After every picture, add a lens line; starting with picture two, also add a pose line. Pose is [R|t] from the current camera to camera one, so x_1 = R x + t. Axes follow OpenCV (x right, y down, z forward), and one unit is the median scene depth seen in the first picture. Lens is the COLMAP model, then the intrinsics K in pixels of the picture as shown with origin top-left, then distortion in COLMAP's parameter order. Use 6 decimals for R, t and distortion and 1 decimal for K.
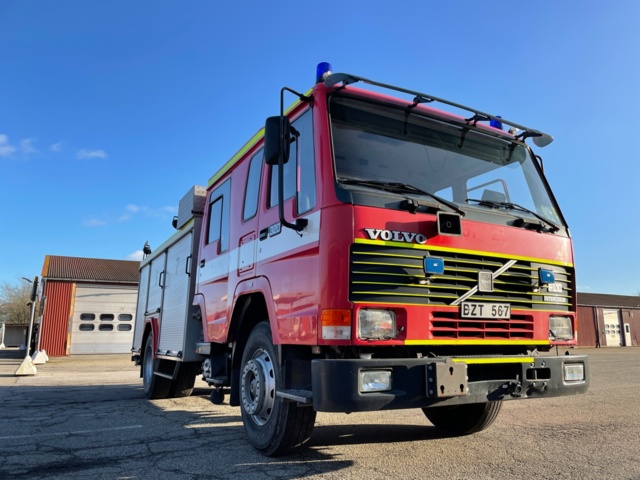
lens RADIAL K [[484.1, 0, 321.6], [0, 484.1, 244.7], [0, 0, 1]] dist [0.109200, -0.144499]
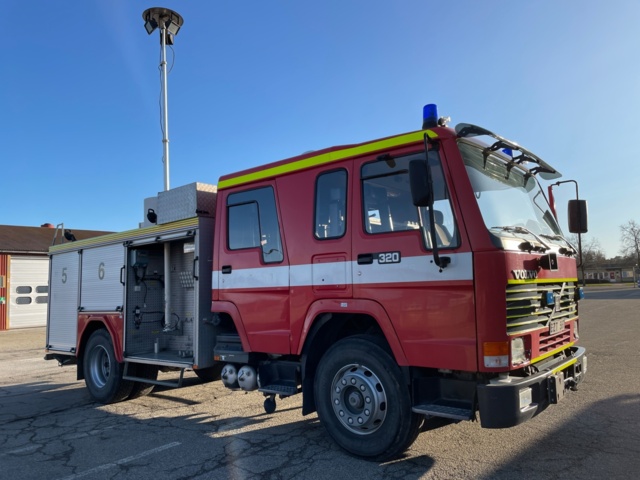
lens RADIAL K [[484.1, 0, 321.6], [0, 484.1, 244.7], [0, 0, 1]] dist [0.109200, -0.144499]
pose [[0.930884, -0.001241, 0.365313, -0.659316], [-0.032479, 0.995753, 0.086144, -0.155923], [-0.363868, -0.092055, 0.926890, 0.062982]]
